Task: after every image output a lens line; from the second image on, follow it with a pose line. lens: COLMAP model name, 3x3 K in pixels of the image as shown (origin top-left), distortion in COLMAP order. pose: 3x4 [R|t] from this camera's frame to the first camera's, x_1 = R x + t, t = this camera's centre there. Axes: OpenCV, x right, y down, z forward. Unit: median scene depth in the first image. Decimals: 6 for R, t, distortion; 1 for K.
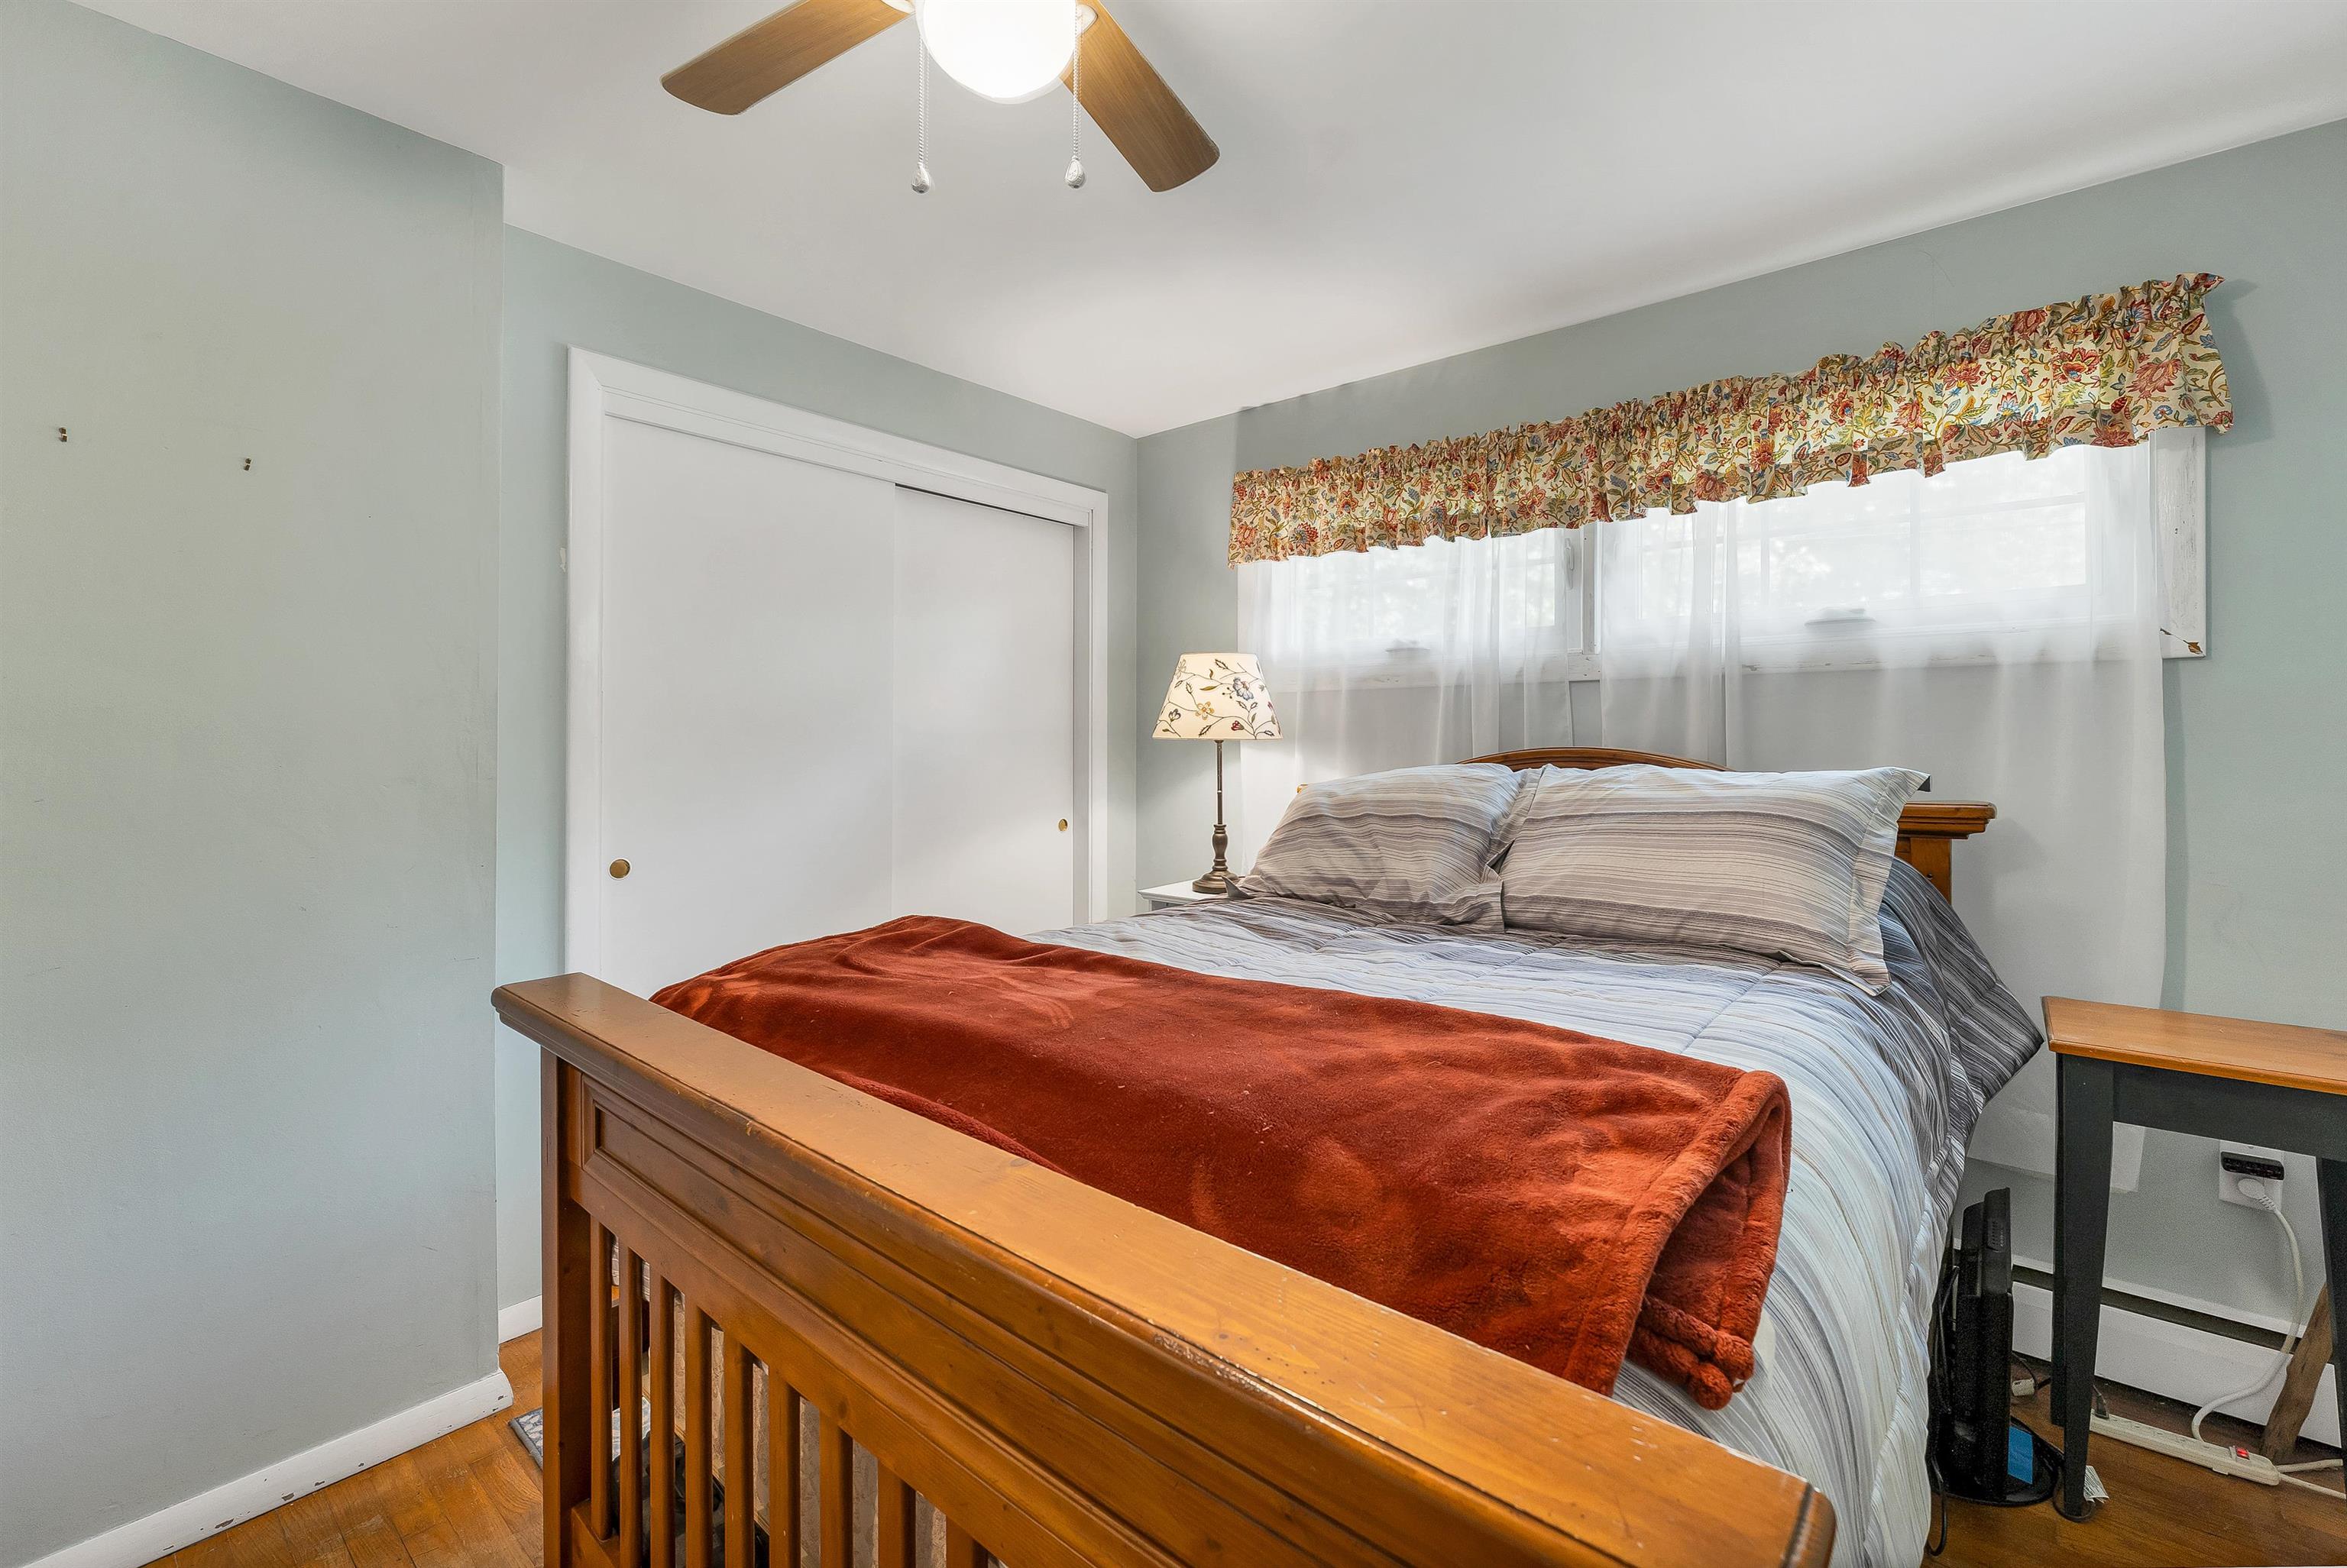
lens RADIAL K [[990.3, 0, 1177.2], [0, 990.3, 745.6], [0, 0, 1]] dist [-0.008678, -0.000173]
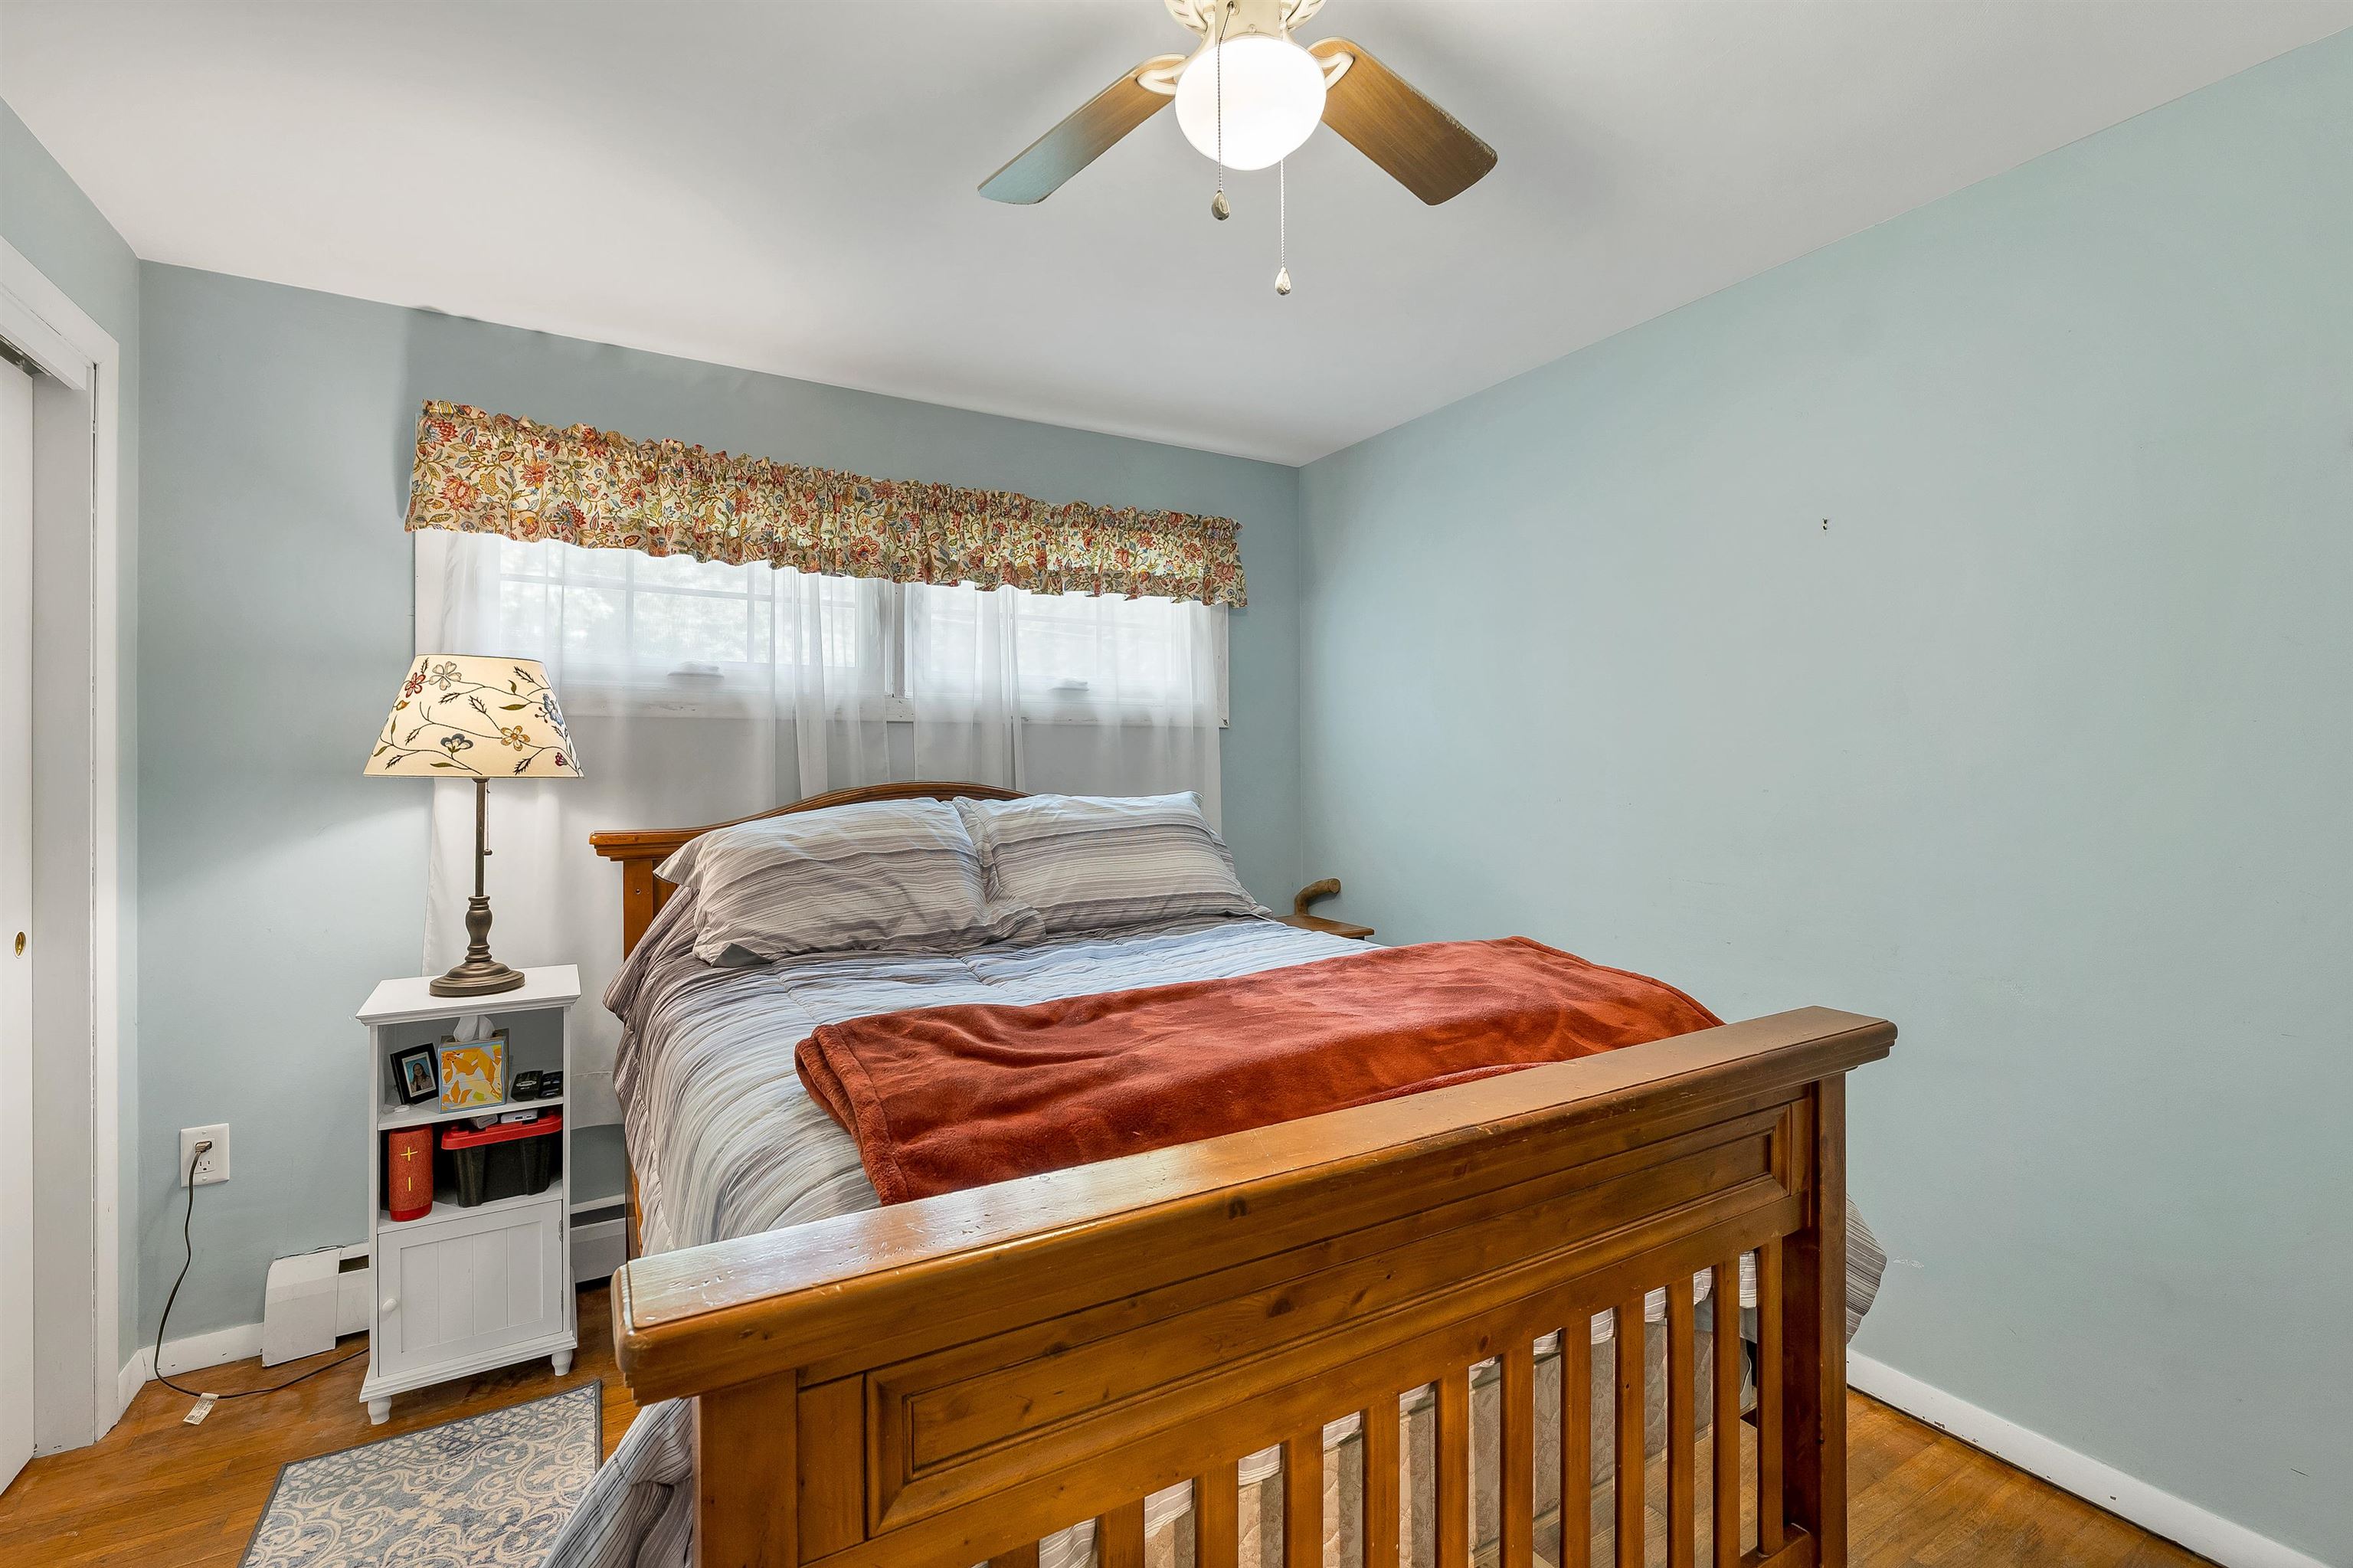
lens RADIAL K [[1008.3, 0, 1179.5], [0, 1008.3, 778.9], [0, 0, 1]] dist [0.000453, 0.000009]
pose [[0.336029, -0.010535, 0.941793, -0.551696], [0.009015, 0.999928, 0.007969, -0.007572], [-0.941808, 0.005812, 0.336100, 0.325969]]
